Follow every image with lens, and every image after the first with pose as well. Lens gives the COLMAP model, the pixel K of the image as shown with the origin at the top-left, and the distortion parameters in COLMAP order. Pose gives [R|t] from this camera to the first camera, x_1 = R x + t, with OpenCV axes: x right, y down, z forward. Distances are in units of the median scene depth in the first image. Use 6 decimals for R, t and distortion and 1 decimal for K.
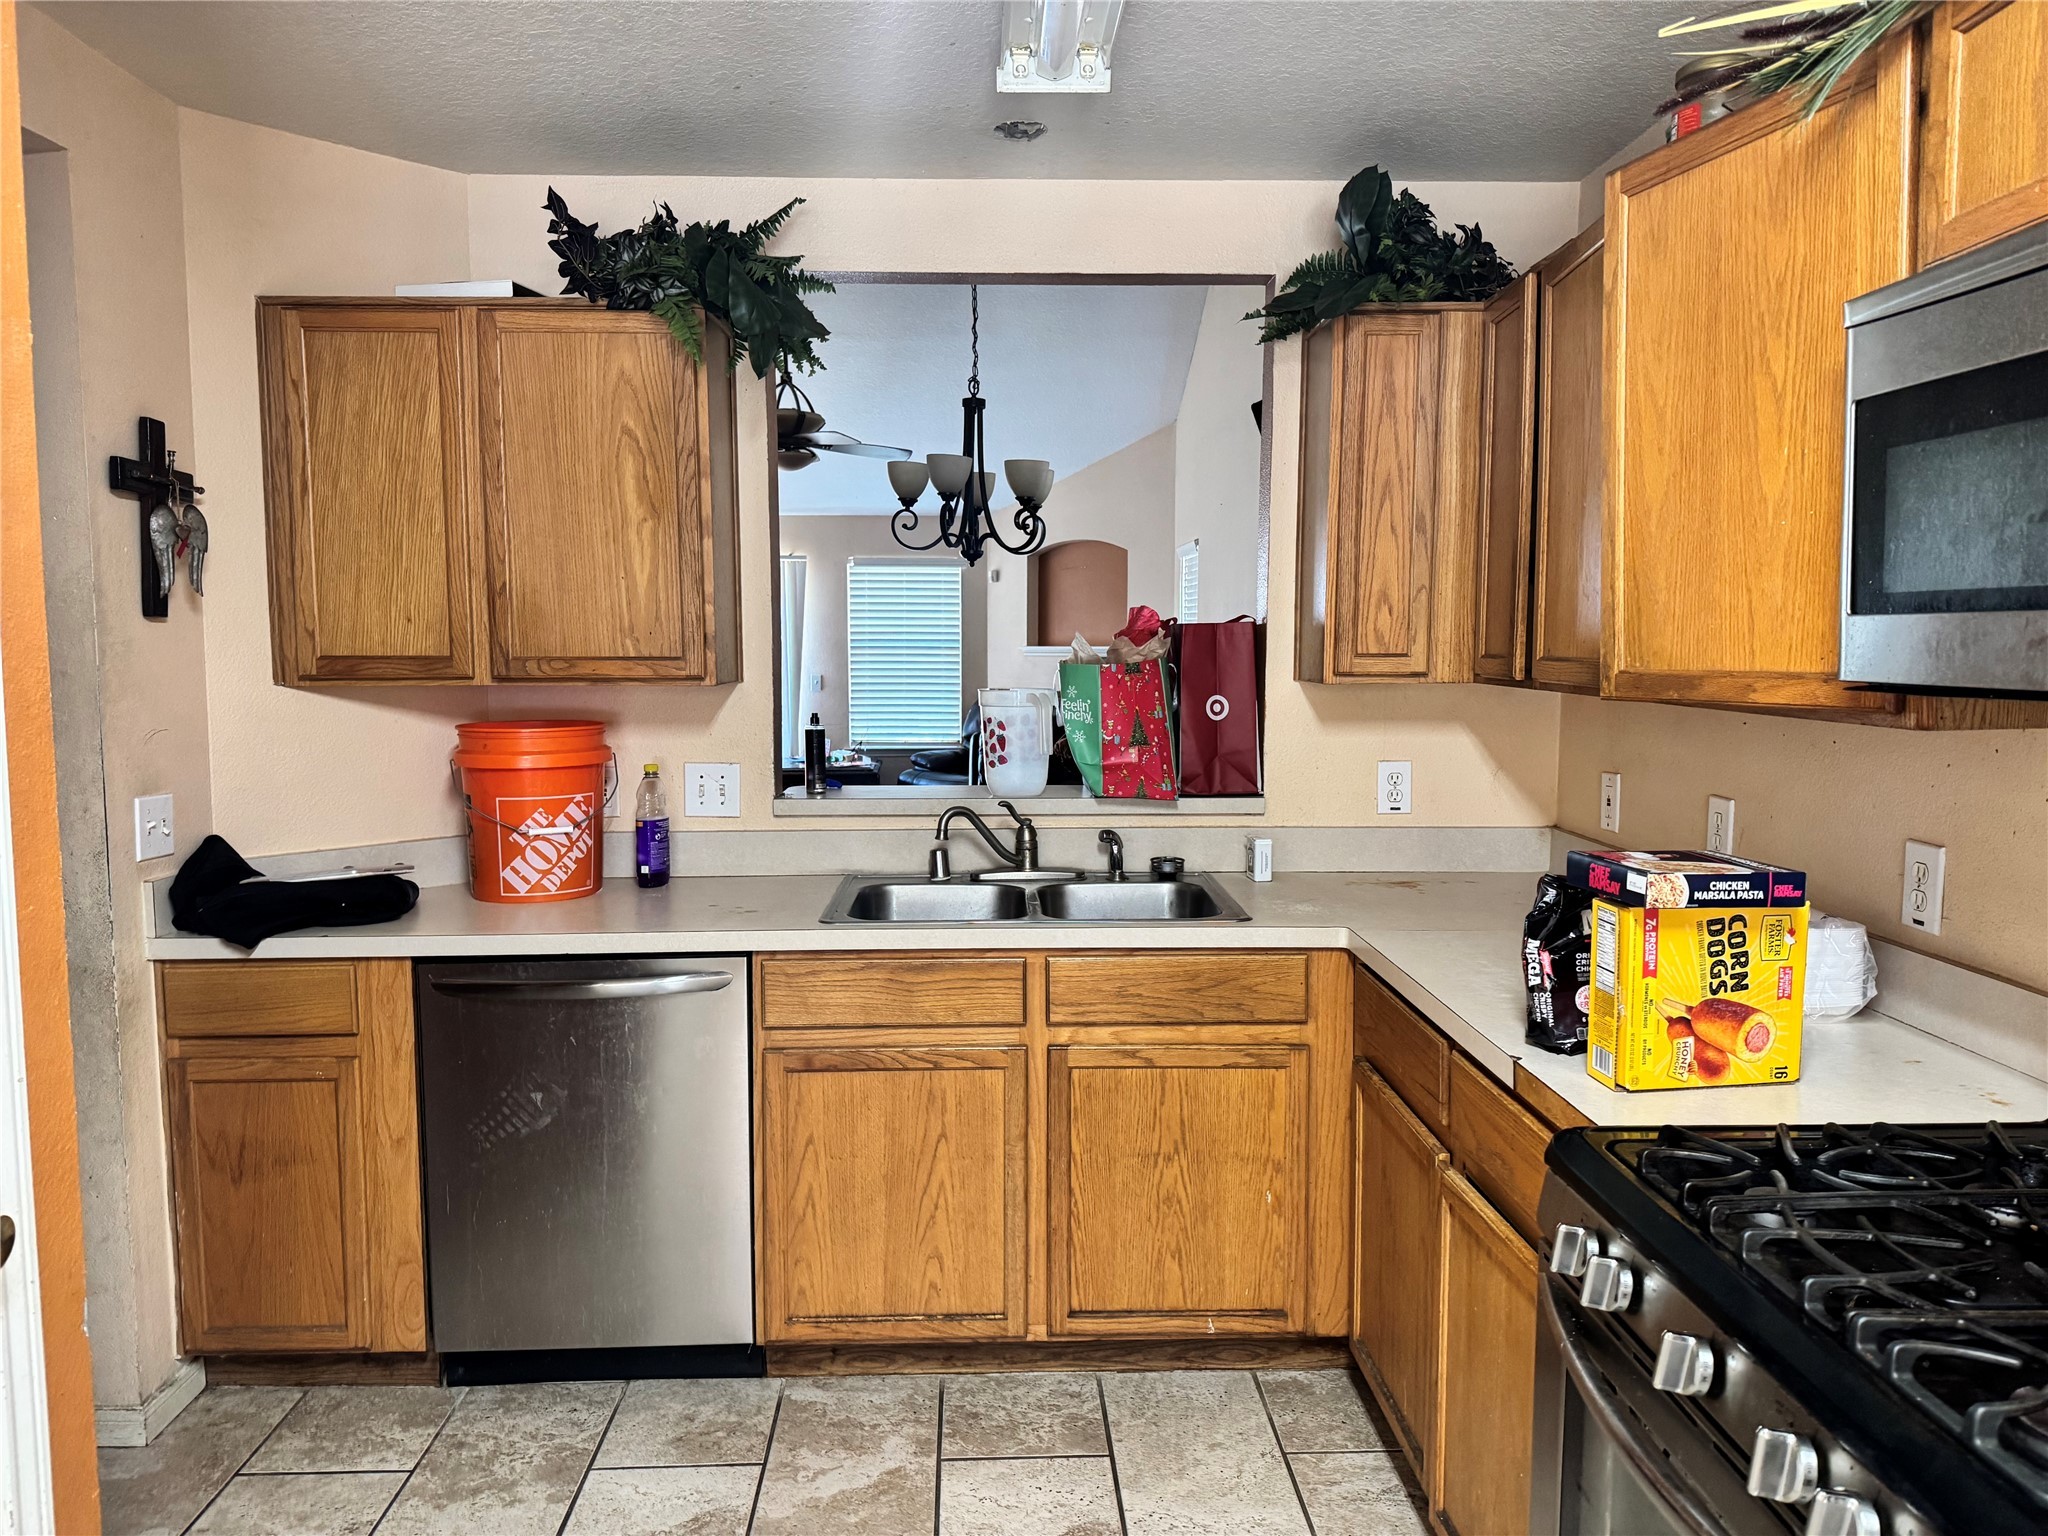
lens RADIAL K [[1447.7, 0, 1052.2], [0, 1447.7, 782.6], [0, 0, 1]] dist [0.112164, -0.184770]
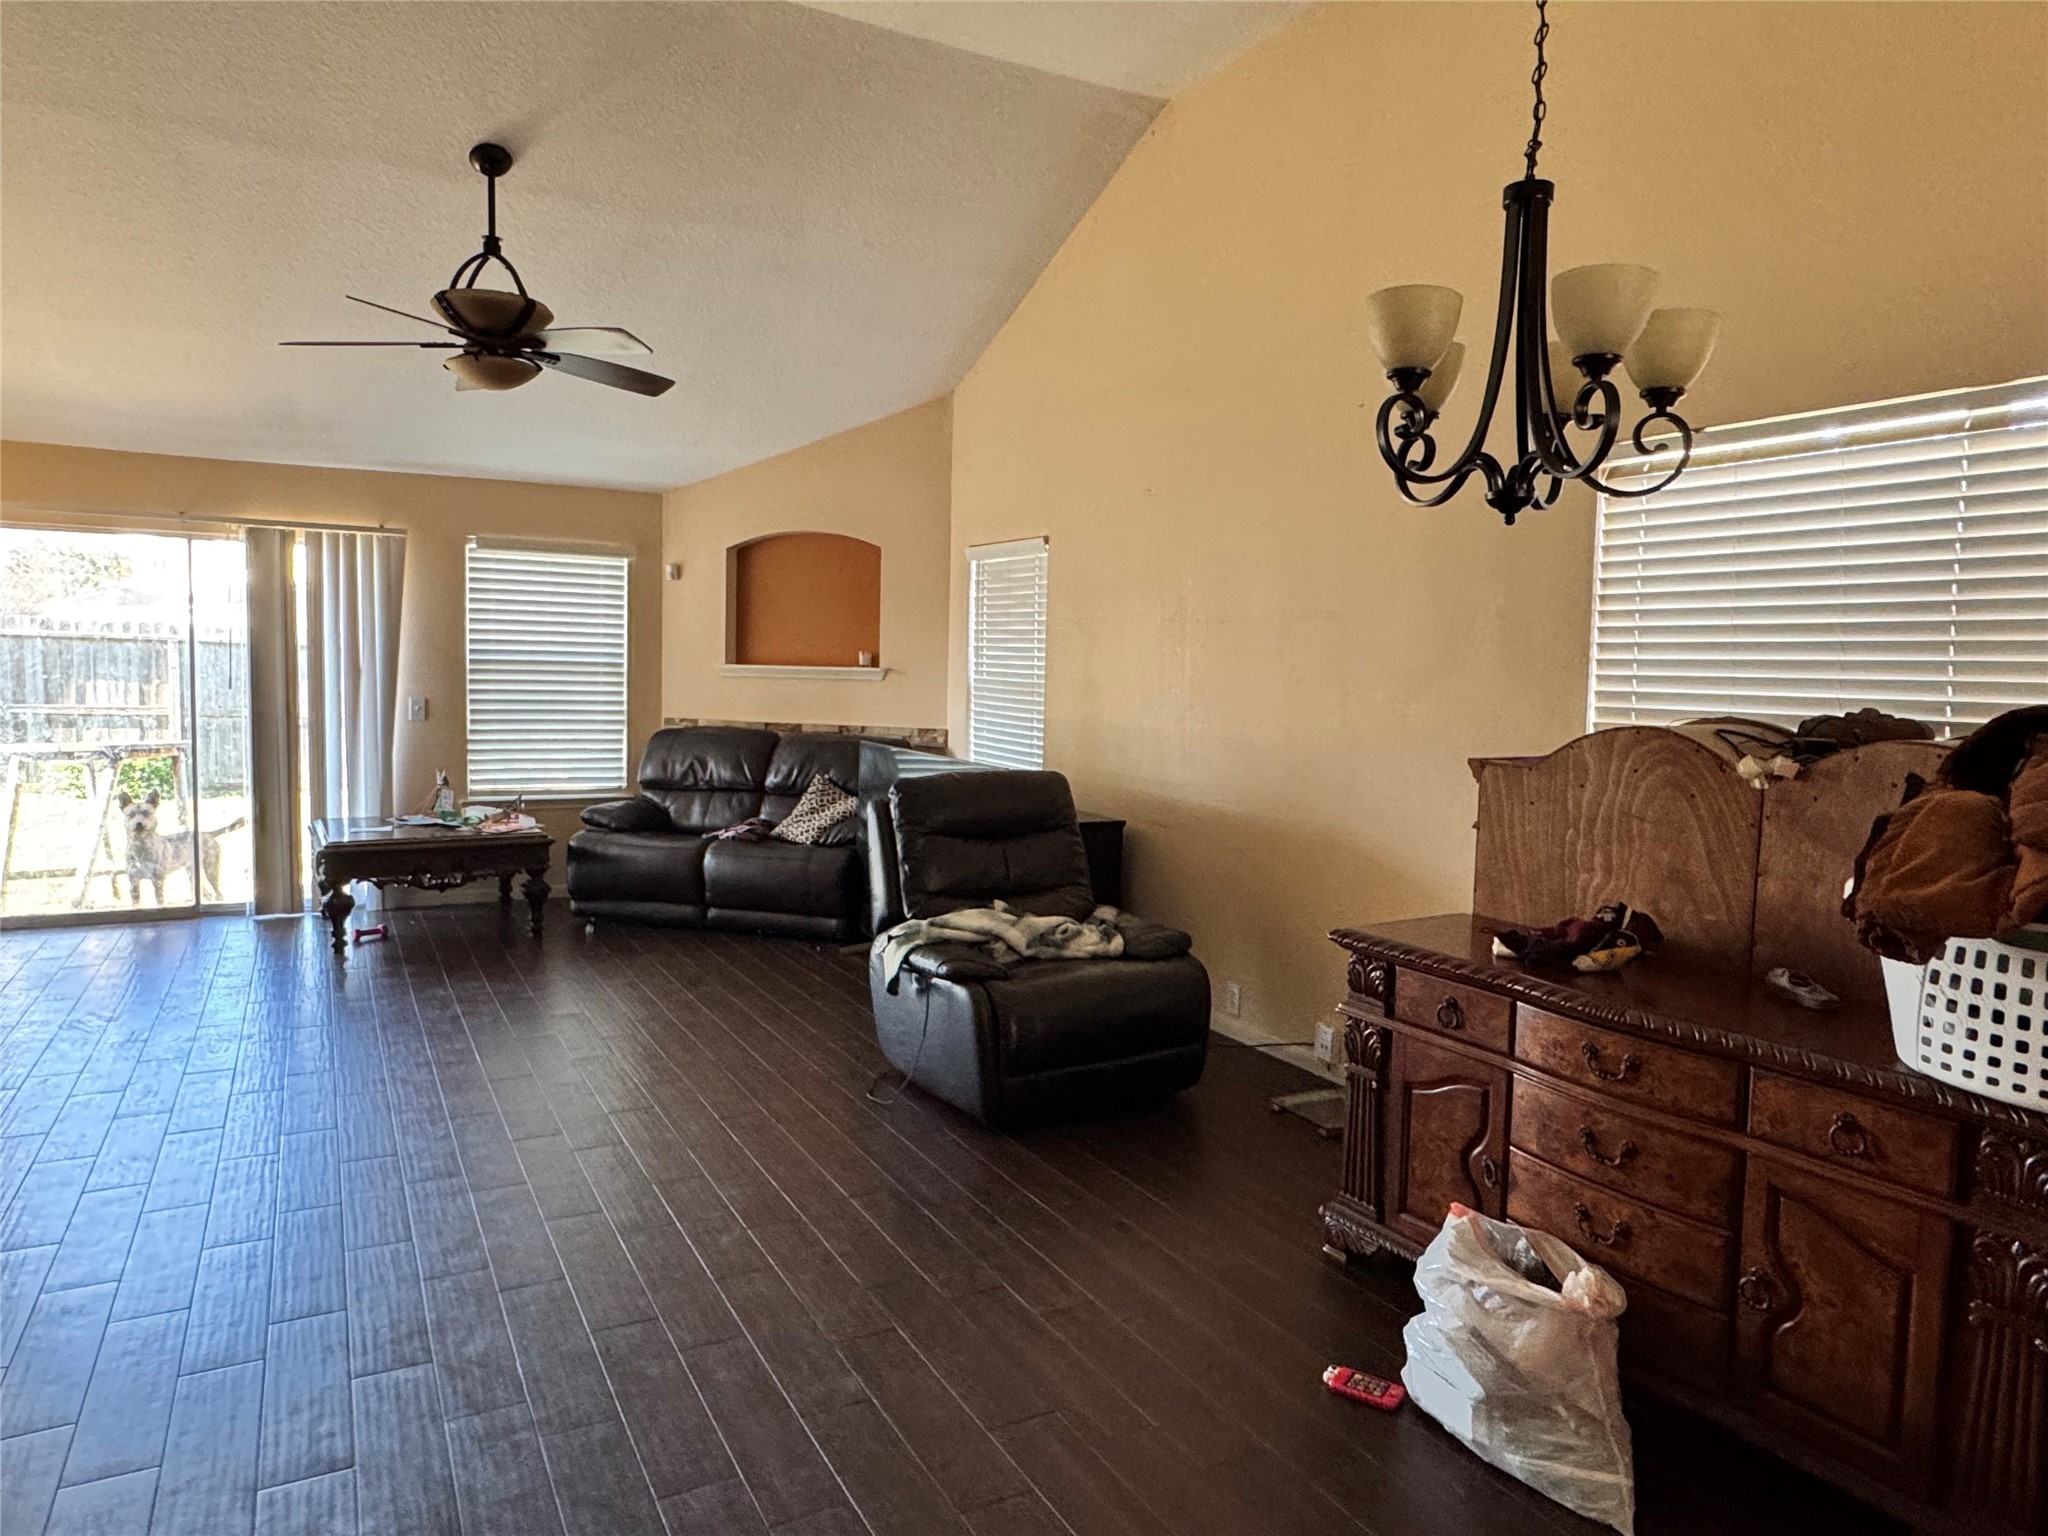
lens RADIAL K [[1302.3, 0, 1024.0], [0, 1302.3, 768.0], [0, 0, 1]] dist [0.001077, 0.001873]
pose [[0.898923, -0.013528, 0.437898, -0.197525], [0.018774, 0.999794, -0.007653, -0.033498], [-0.437704, 0.015101, 0.898992, 0.337697]]
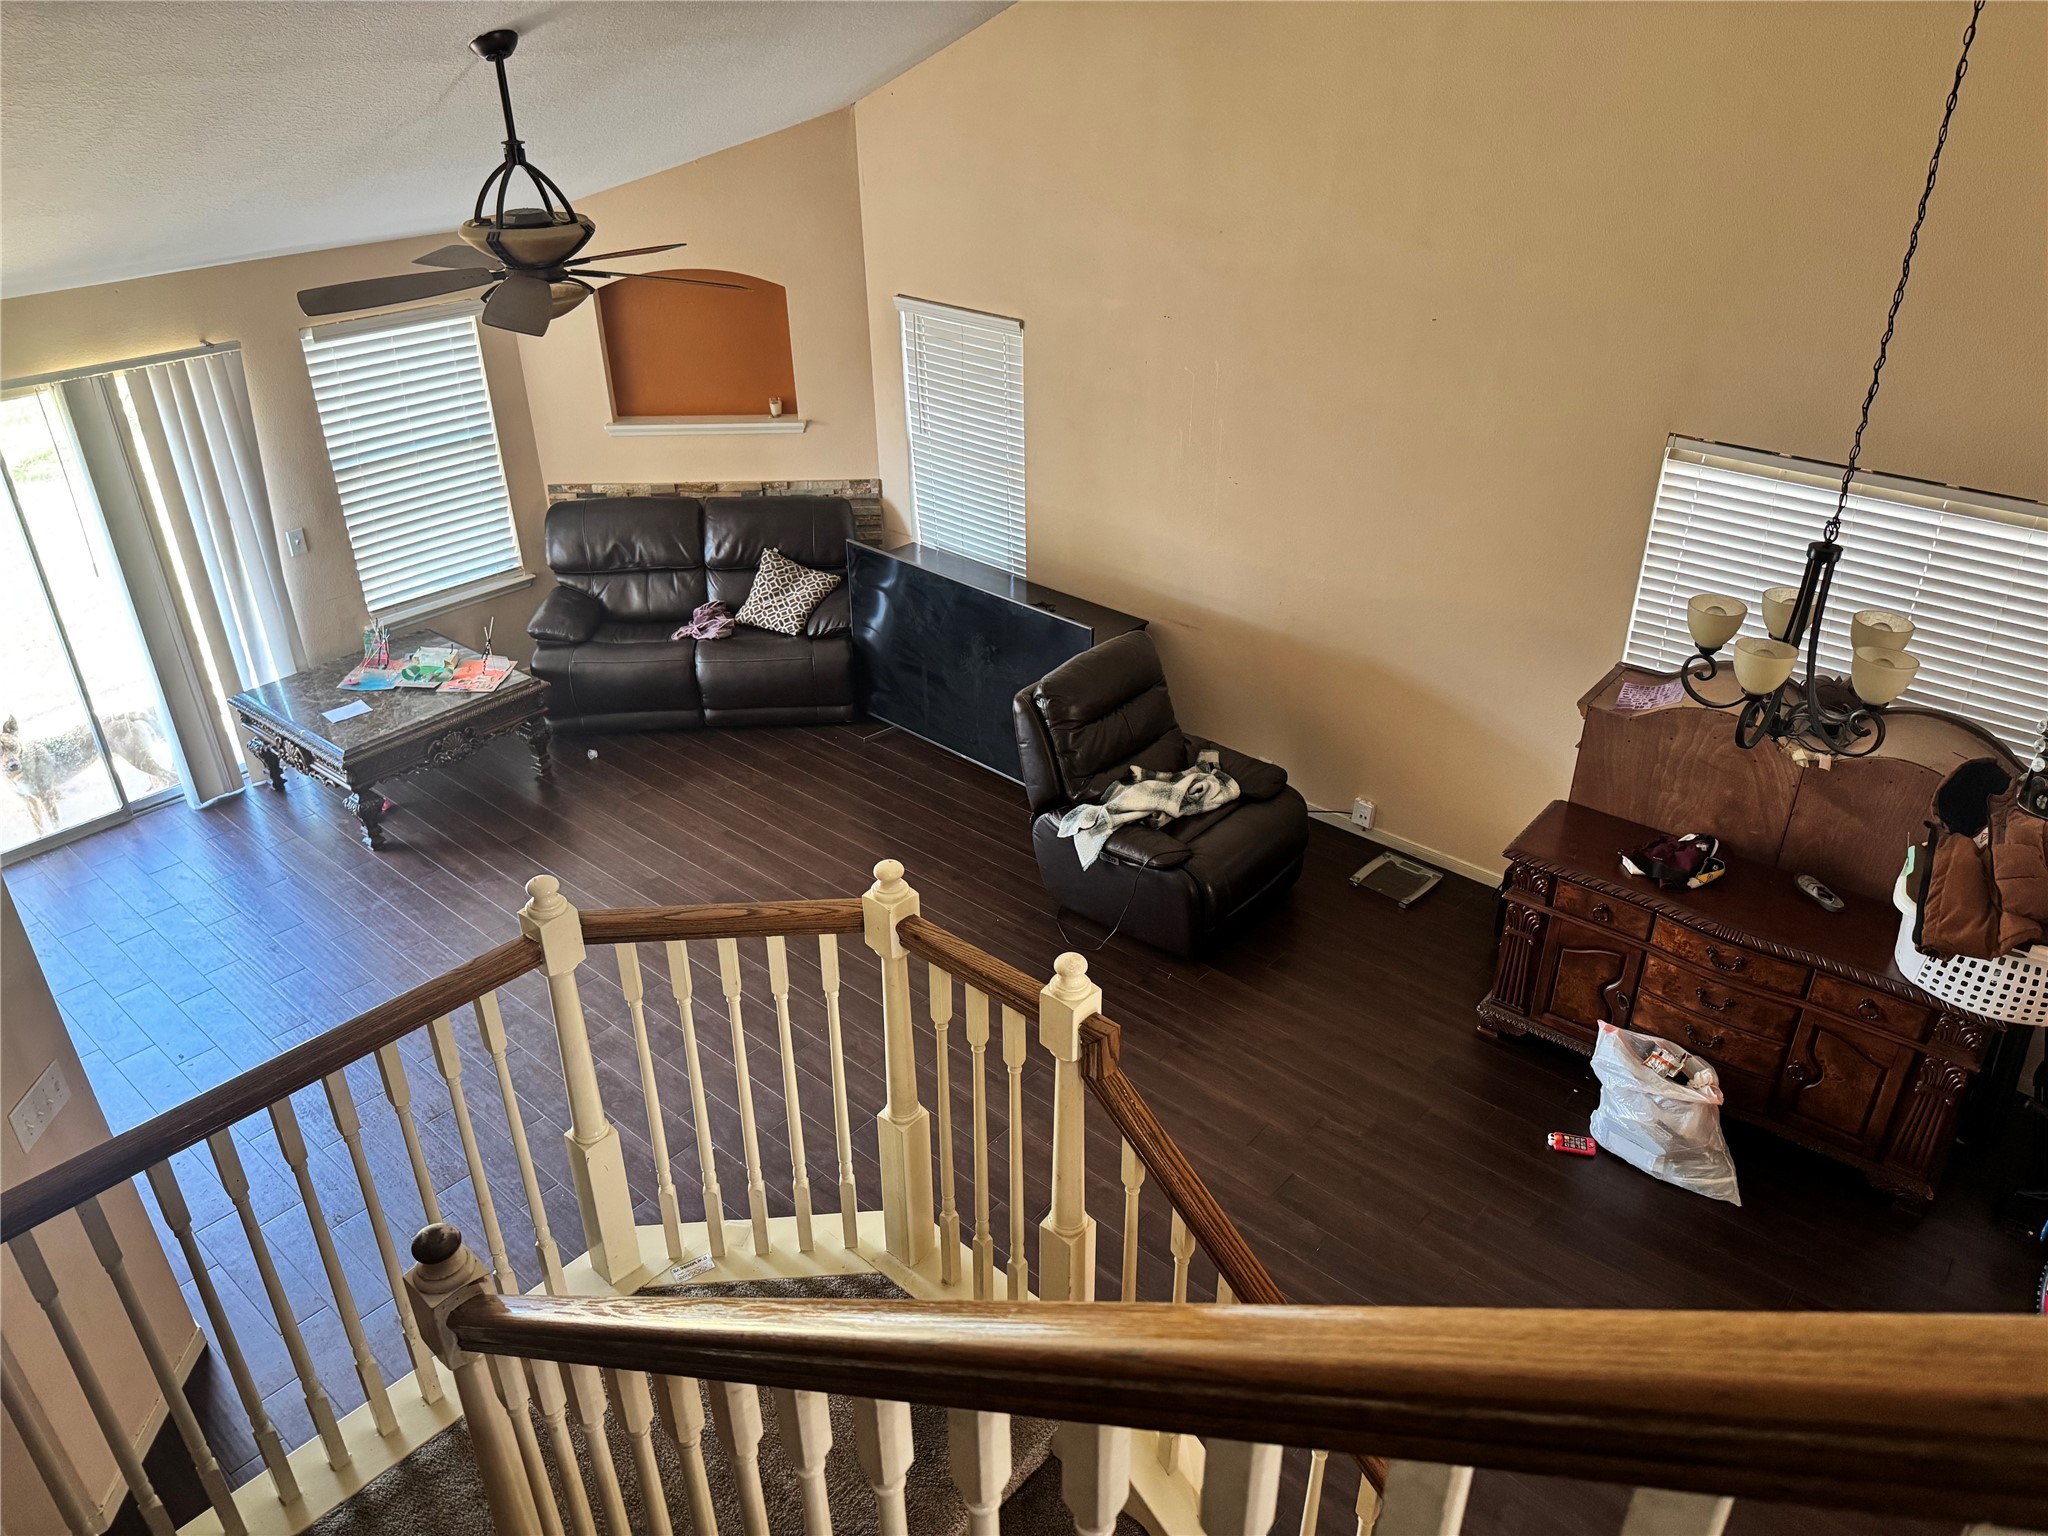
lens RADIAL K [[1447.7, 0, 1052.2], [0, 1447.7, 782.6], [0, 0, 1]] dist [0.112164, -0.184770]
pose [[0.688722, -0.360975, 0.628776, -0.419360], [0.073515, 0.897546, 0.434750, -0.254386], [-0.721289, -0.253197, 0.644697, 0.379962]]
